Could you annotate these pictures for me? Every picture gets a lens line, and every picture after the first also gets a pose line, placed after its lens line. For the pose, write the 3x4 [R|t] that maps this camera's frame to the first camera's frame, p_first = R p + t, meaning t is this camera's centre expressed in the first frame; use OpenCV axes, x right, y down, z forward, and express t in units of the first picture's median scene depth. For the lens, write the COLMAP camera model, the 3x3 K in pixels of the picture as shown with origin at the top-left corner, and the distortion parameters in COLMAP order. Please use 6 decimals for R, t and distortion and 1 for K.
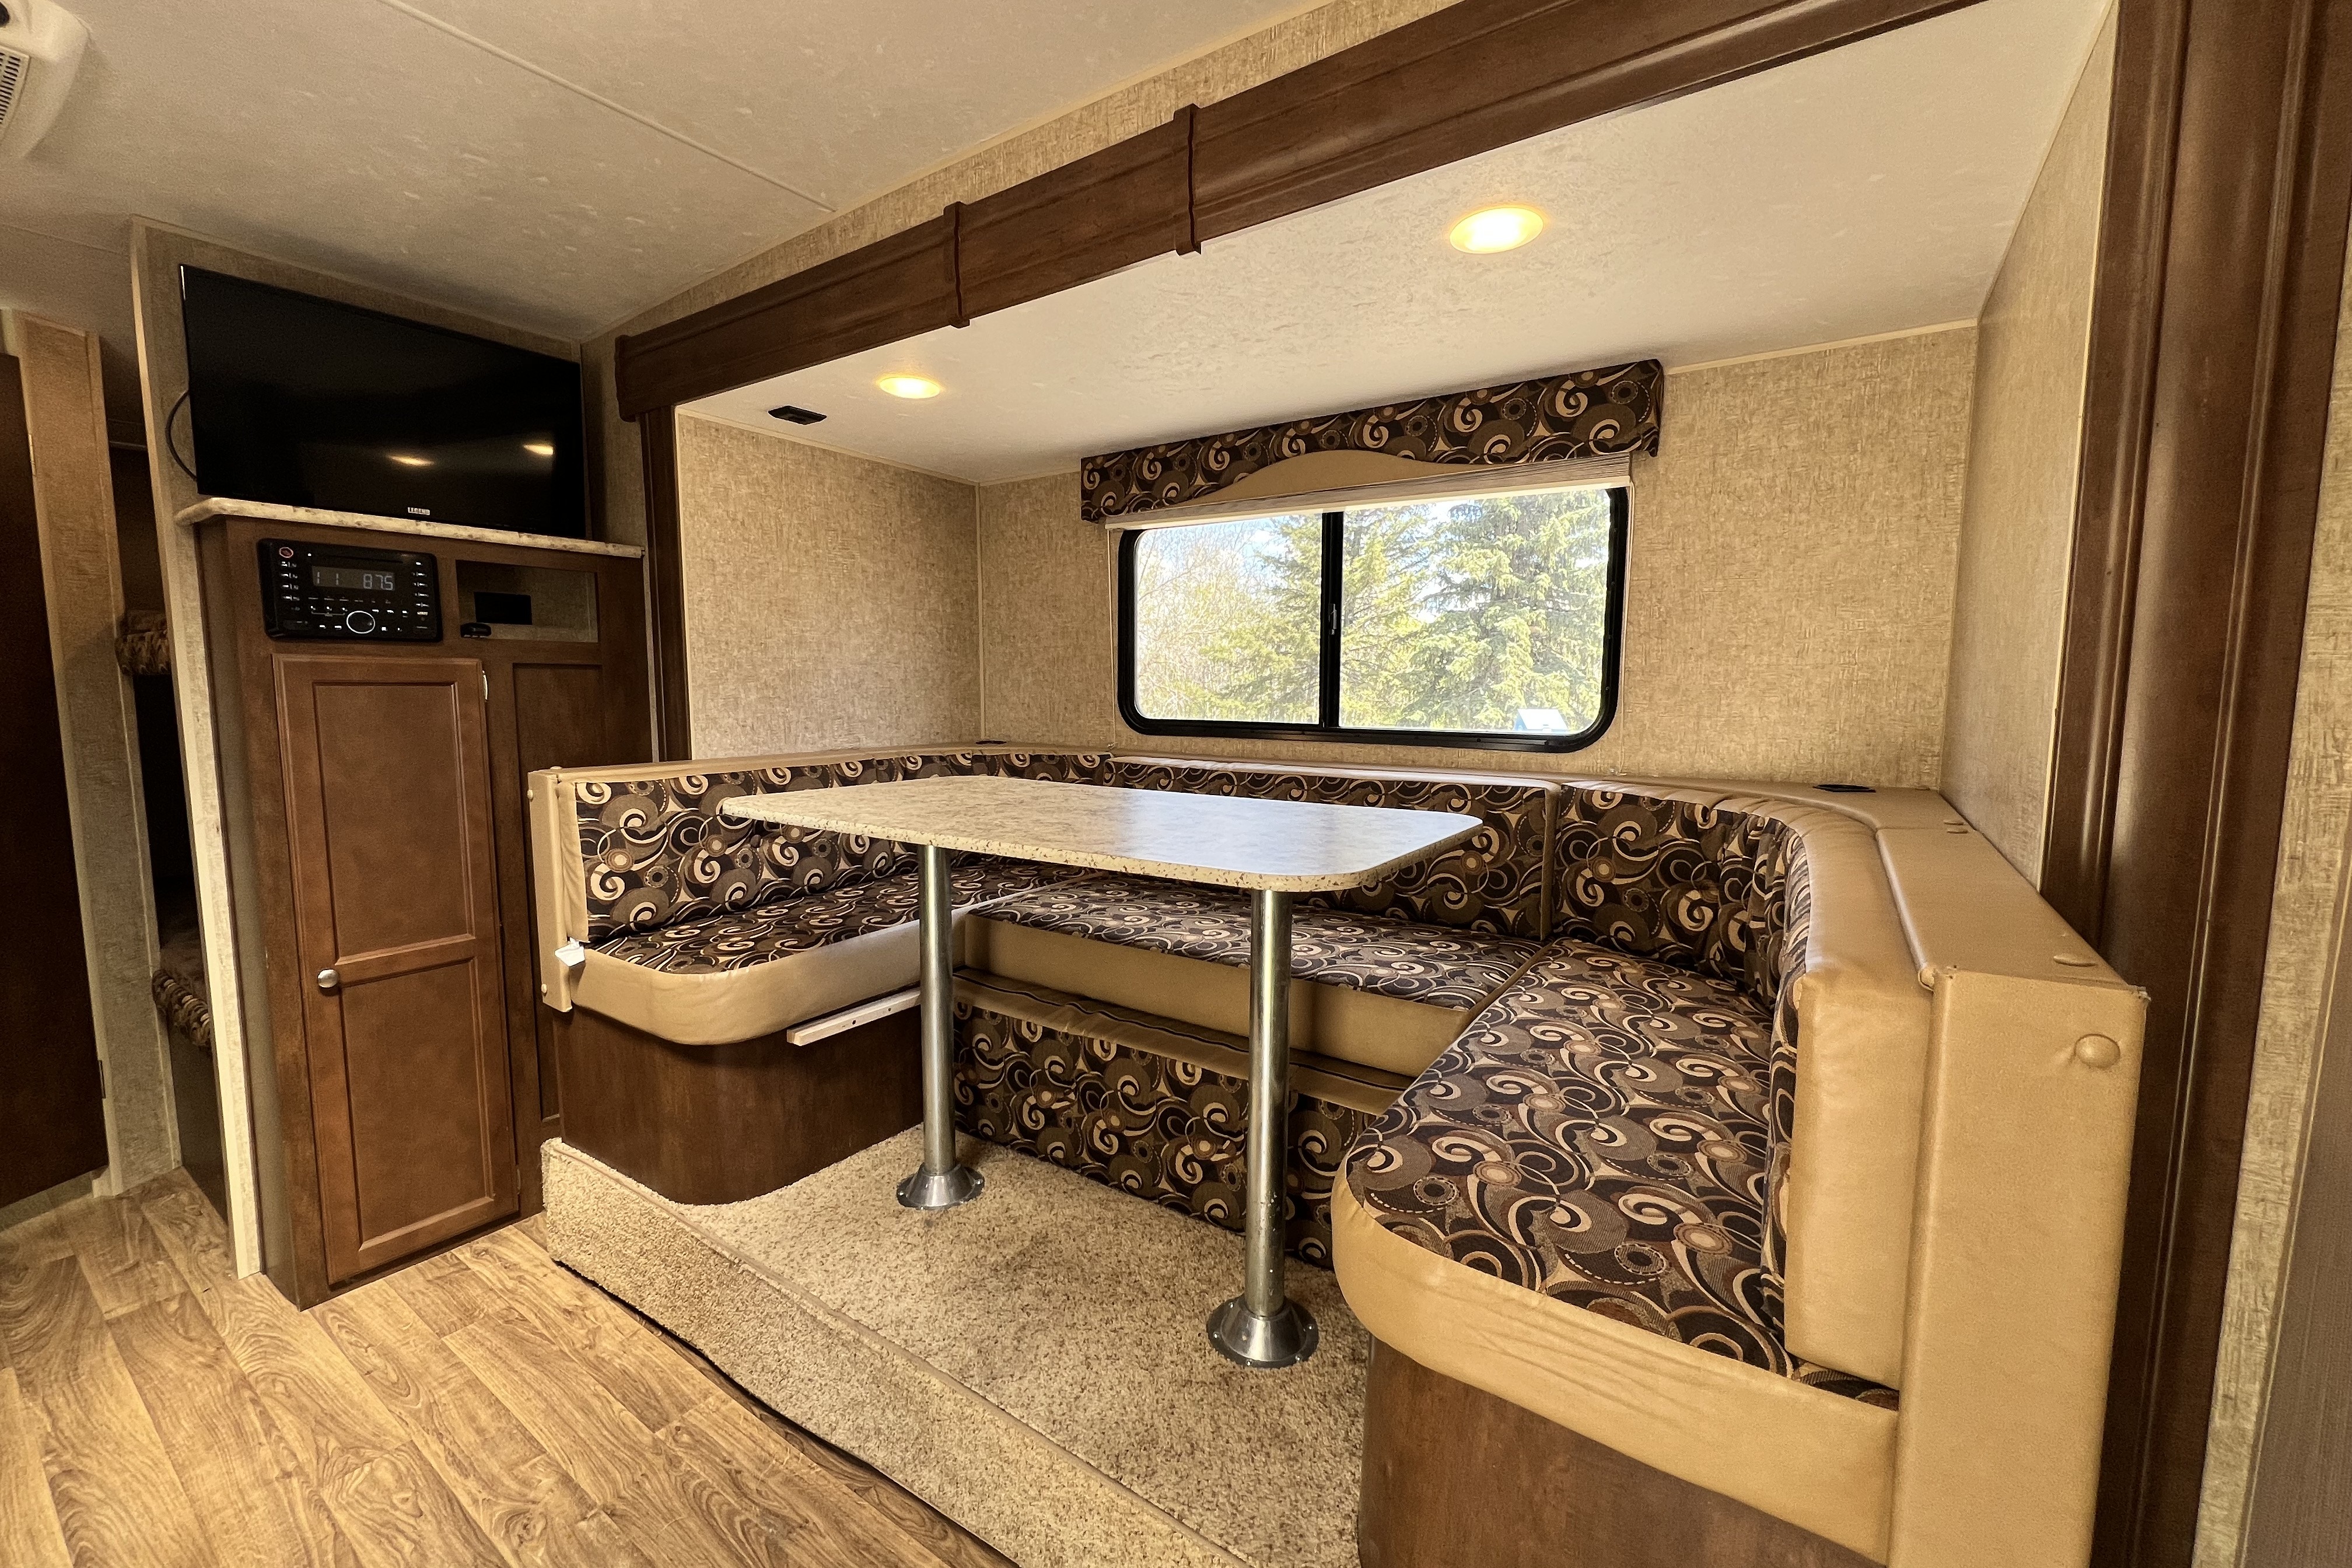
lens RADIAL K [[934.1, 0, 1168.1], [0, 934.1, 780.1], [0, 0, 1]] dist [-0.000729, -0.000204]
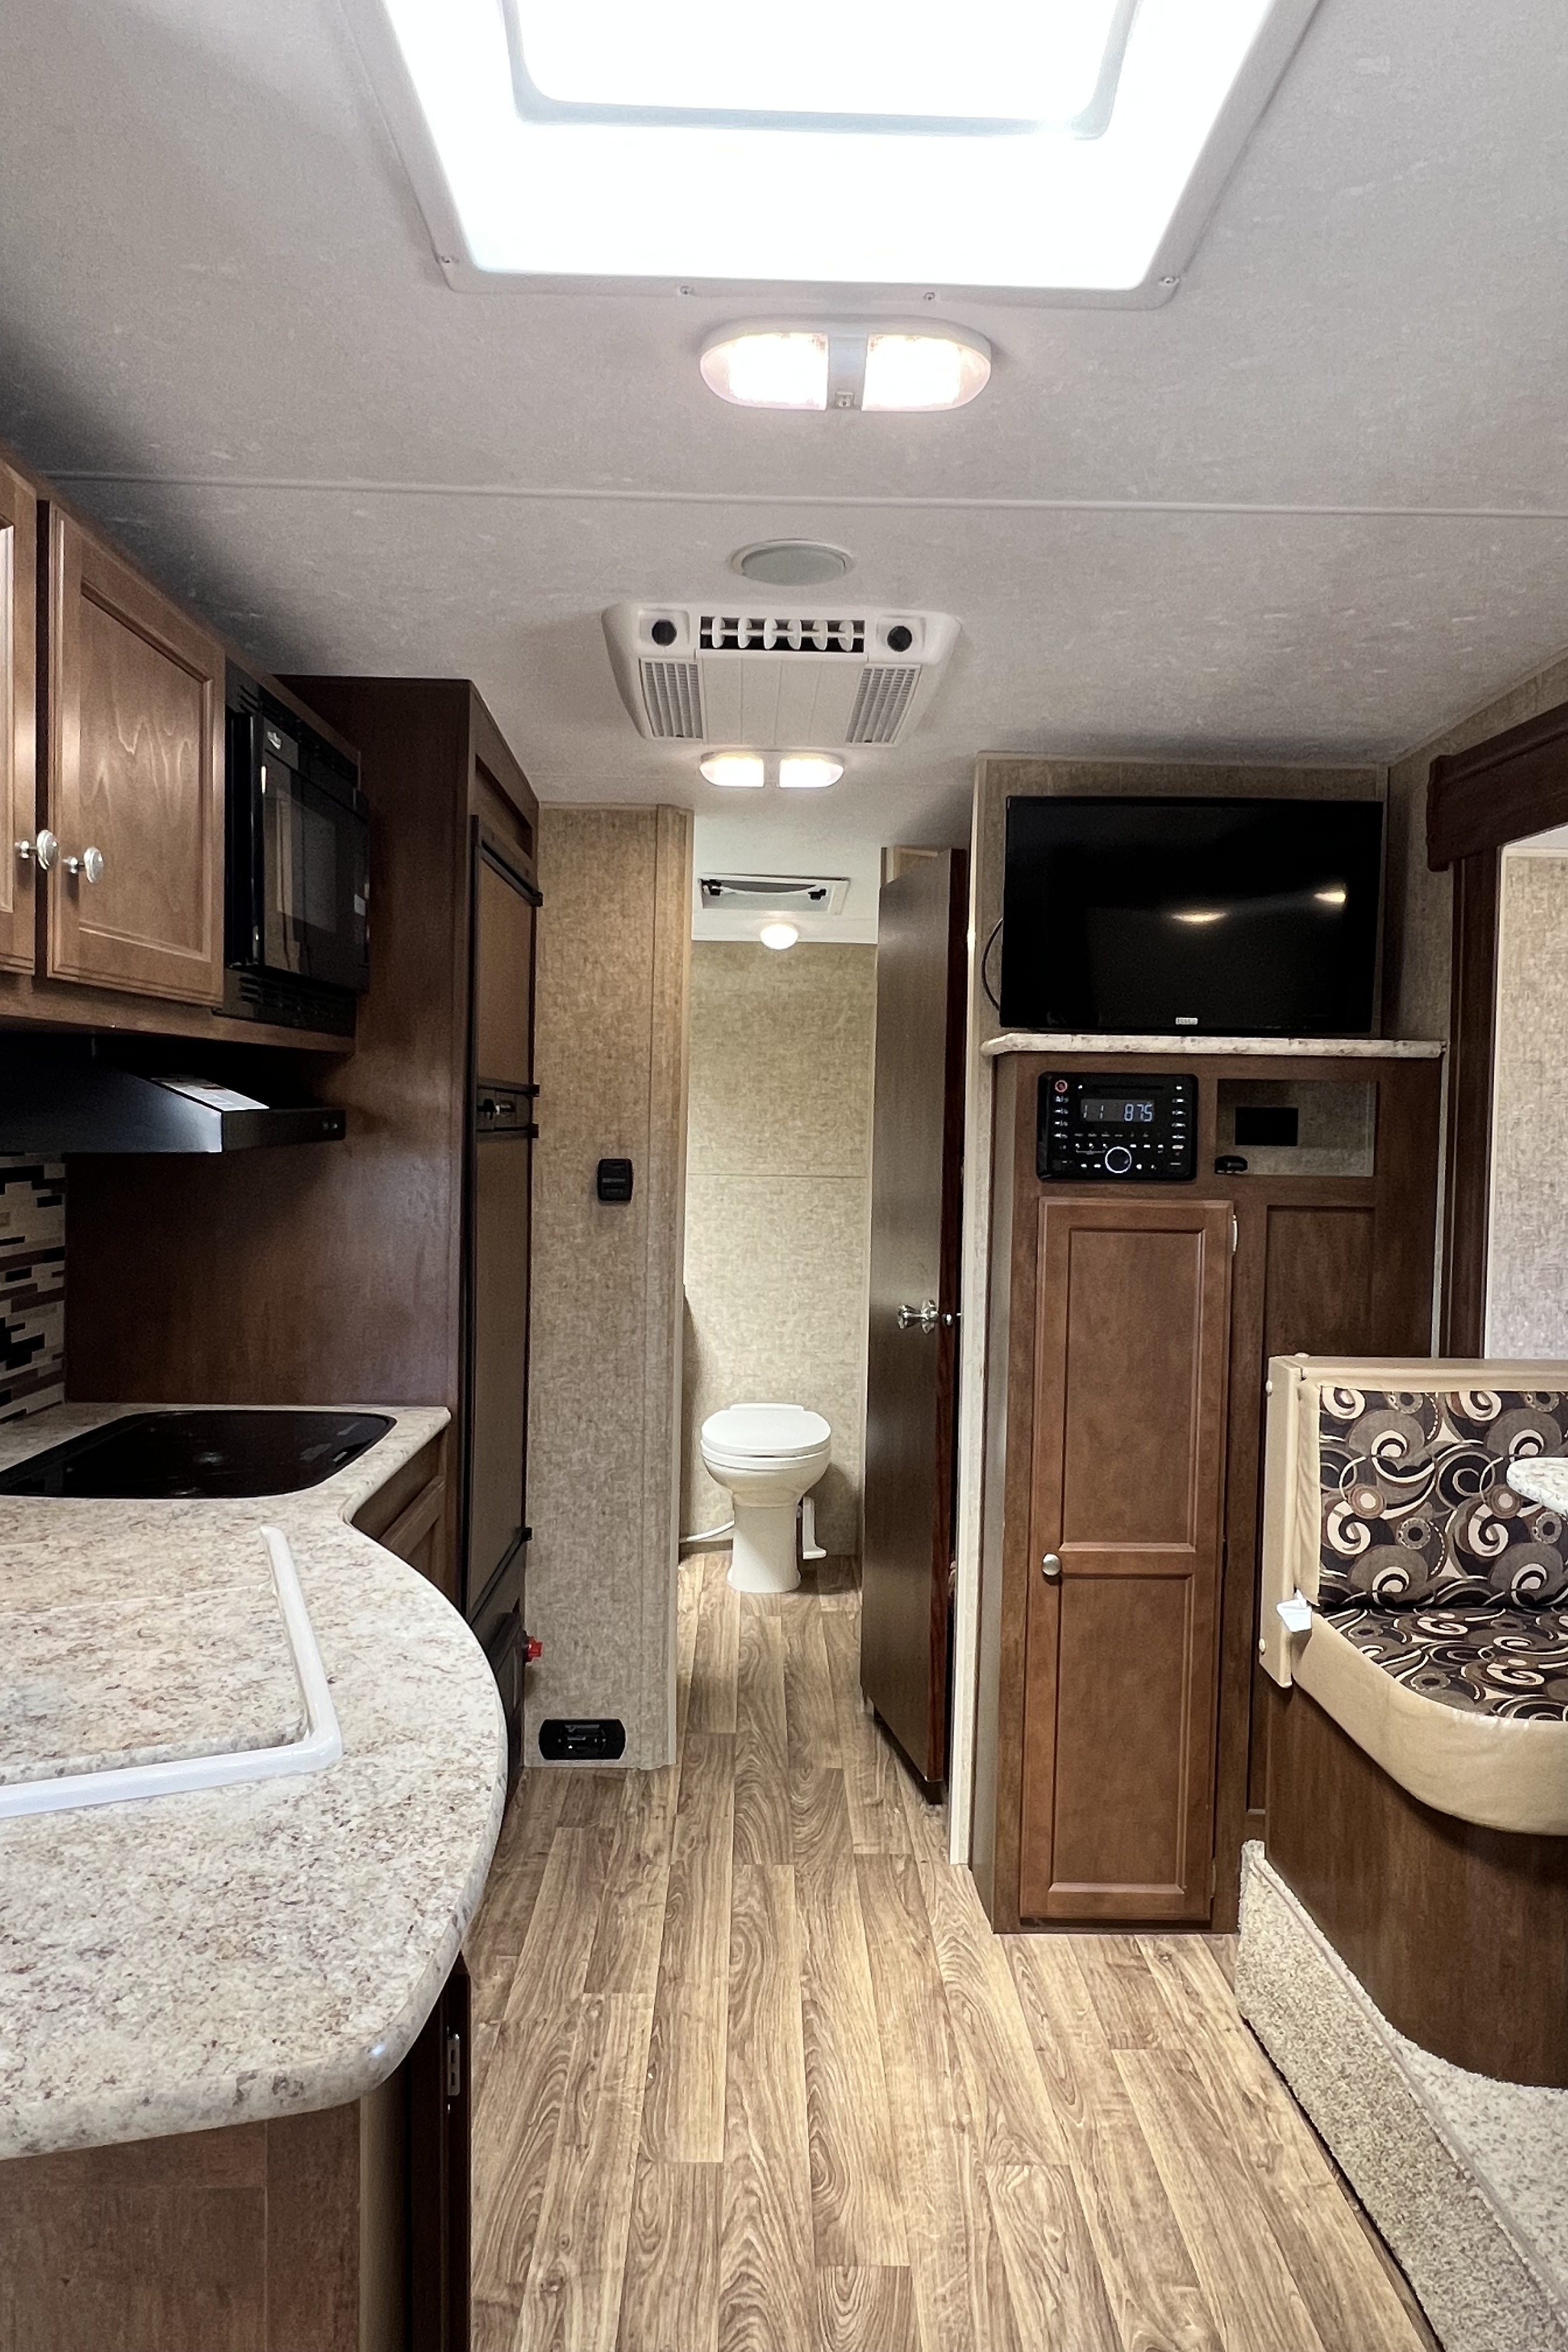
lens RADIAL K [[1465.5, 0, 791.8], [0, 1465.5, 1165.4], [0, 0, 1]] dist [0.000399, -0.003824]
pose [[0.589721, 0.036457, -0.806783, 0.048526], [-0.099496, 0.994650, -0.027781, -0.092763], [0.801454, 0.096655, 0.590194, -0.040276]]
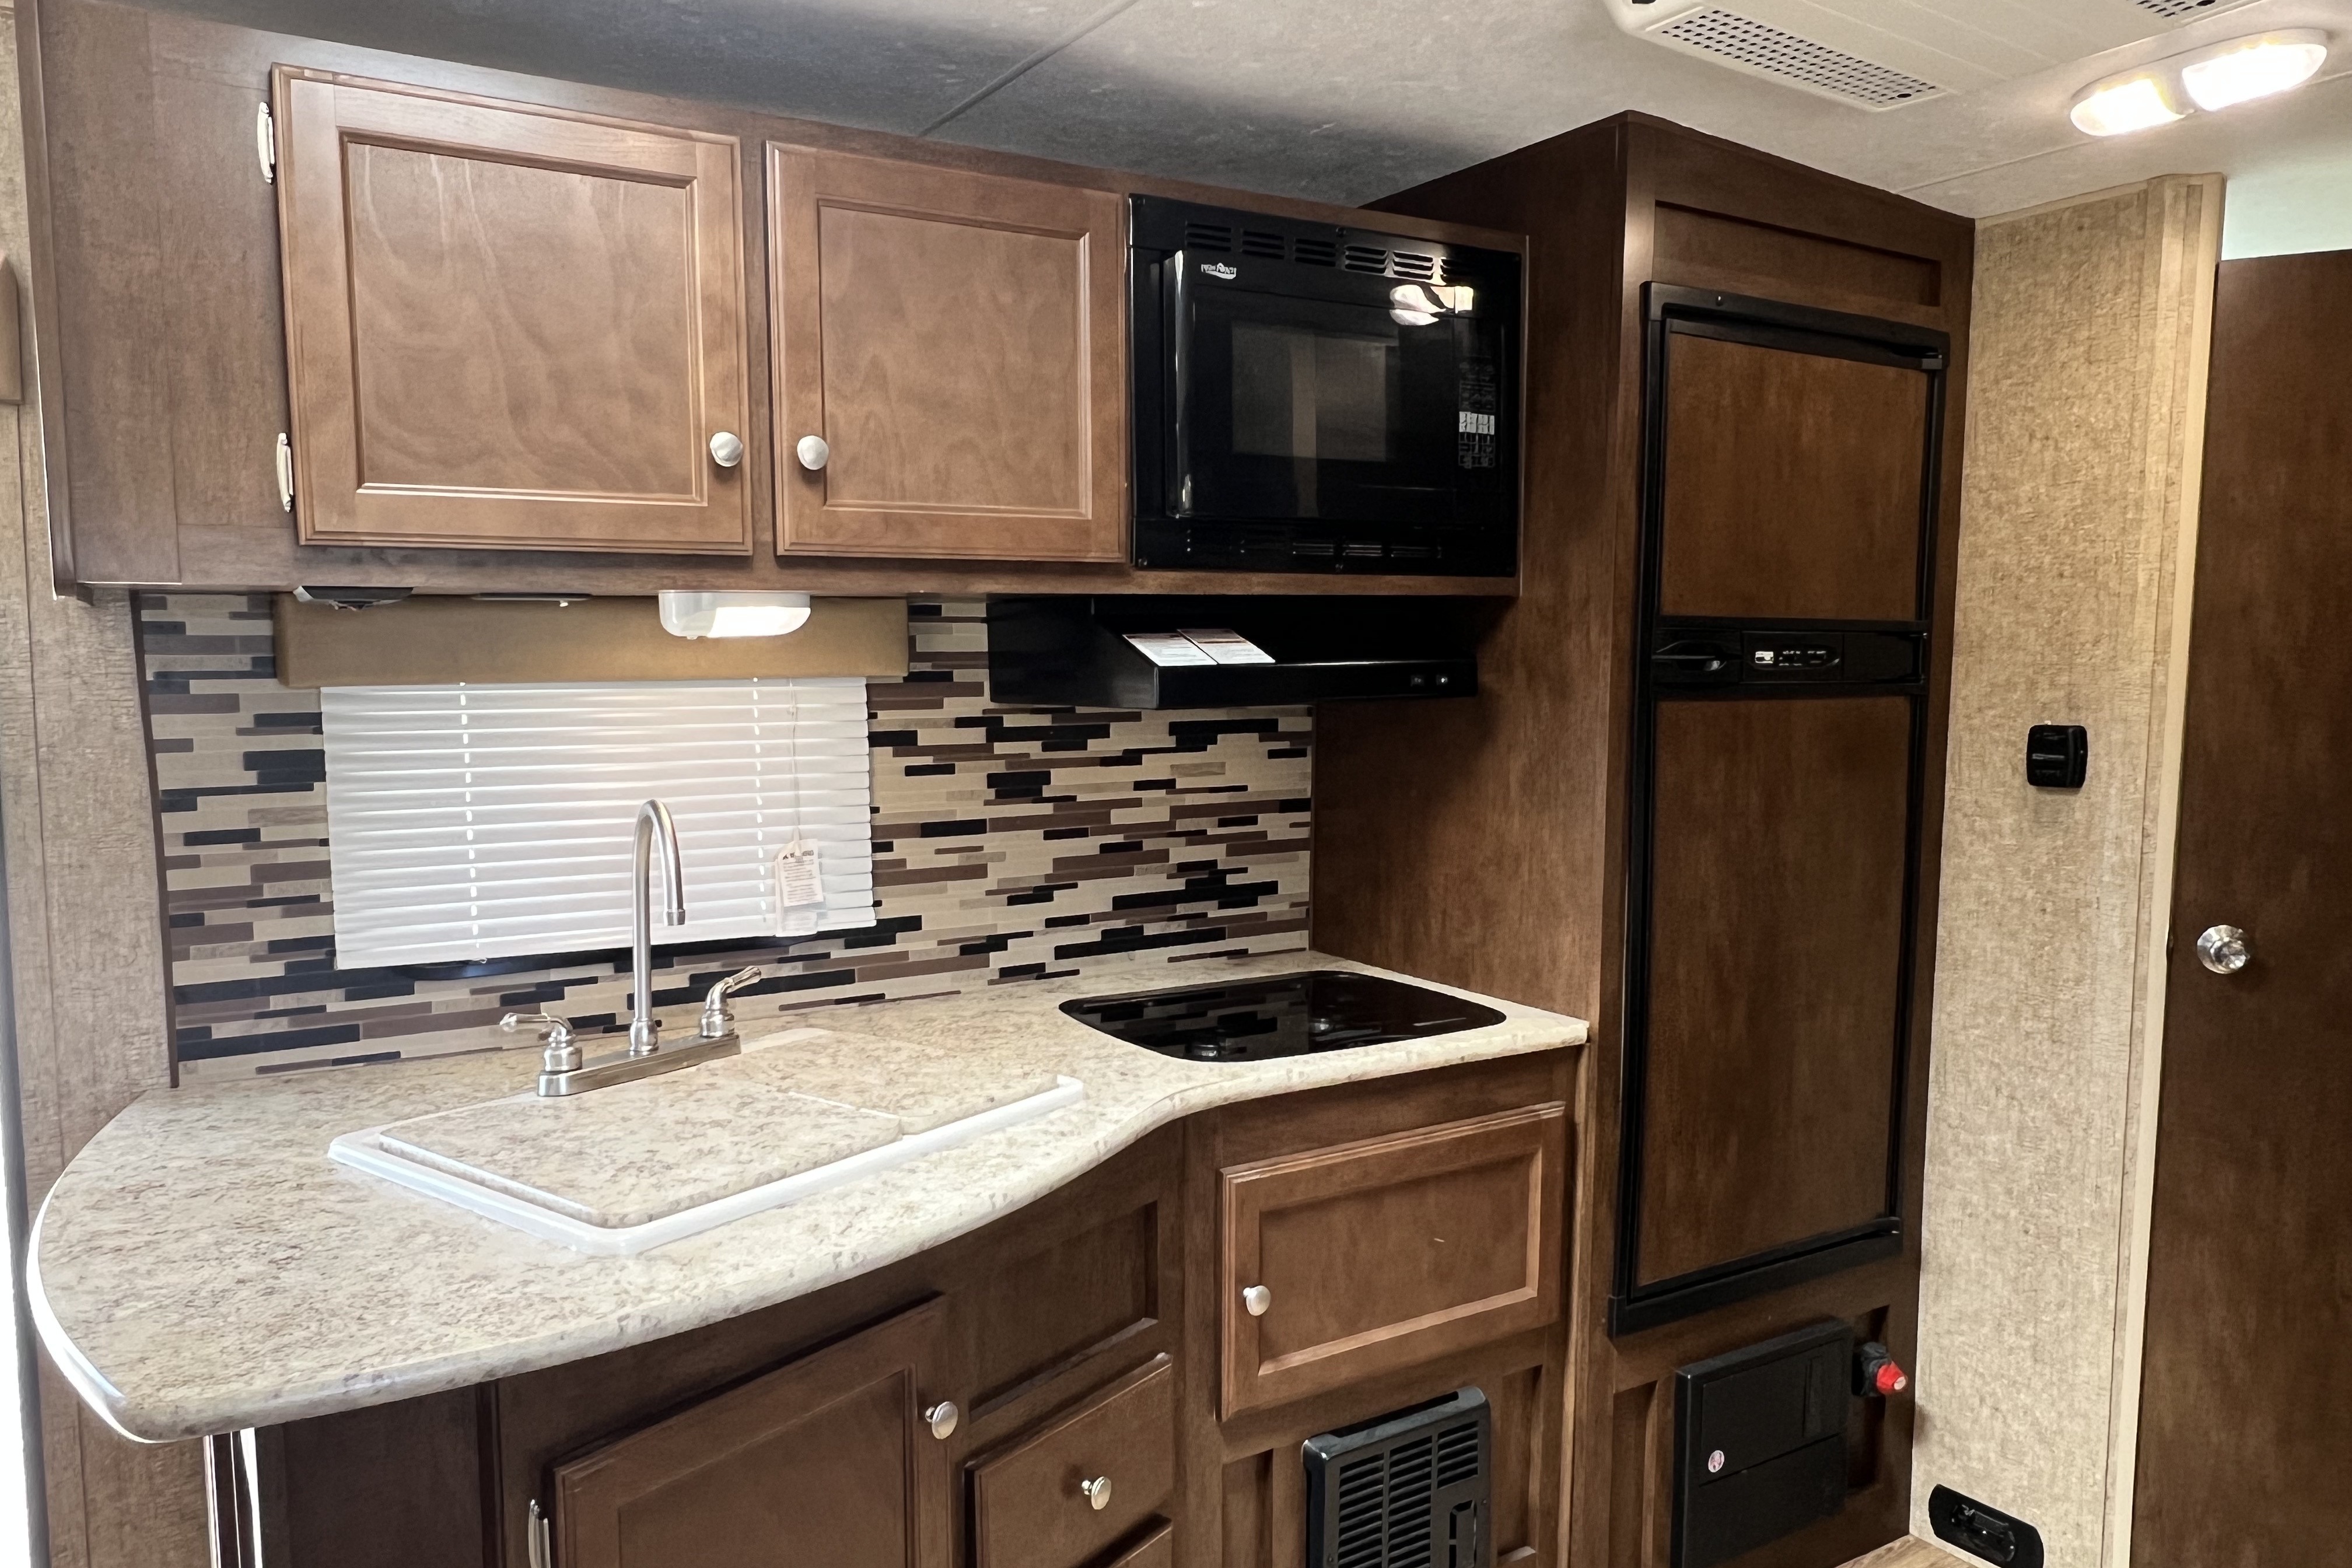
lens RADIAL K [[1649.3, 0, 1279.3], [0, 1649.3, 805.3], [0, 0, 1]] dist [-0.024415, -0.004189]
pose [[-0.411789, 0.086567, -0.907158, -0.034404], [-0.097321, 0.985607, 0.138230, -0.217787], [0.906068, 0.145207, -0.397437, 1.057450]]
